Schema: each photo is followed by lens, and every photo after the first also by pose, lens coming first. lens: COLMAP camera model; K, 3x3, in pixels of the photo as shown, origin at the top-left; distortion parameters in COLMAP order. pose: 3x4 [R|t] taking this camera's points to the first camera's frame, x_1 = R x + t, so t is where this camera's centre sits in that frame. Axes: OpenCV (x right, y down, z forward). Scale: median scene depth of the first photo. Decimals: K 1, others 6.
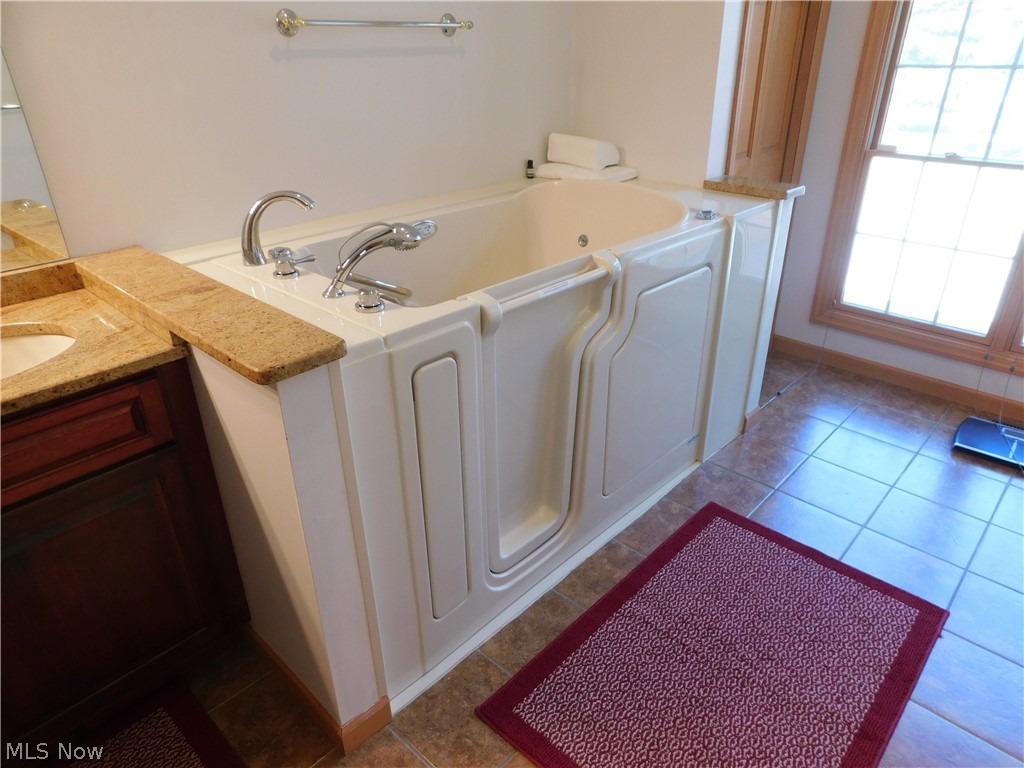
lens RADIAL K [[671.3, 0, 512.0], [0, 671.3, 384.0], [0, 0, 1]] dist [-0.027748, 0.000258]
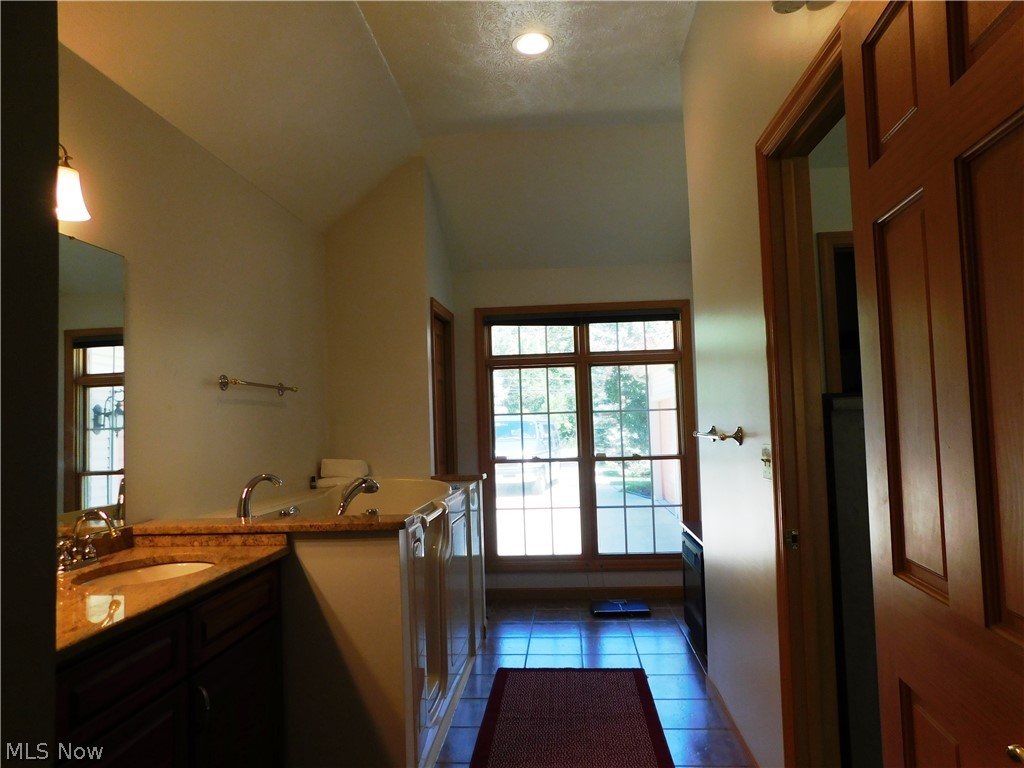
lens RADIAL K [[671.3, 0, 512.0], [0, 671.3, 384.0], [0, 0, 1]] dist [-0.027748, 0.000258]
pose [[0.780219, 0.023233, 0.625075, -0.539160], [0.304357, 0.858934, -0.411824, 0.216826], [-0.546466, 0.511559, 0.663086, -0.289023]]
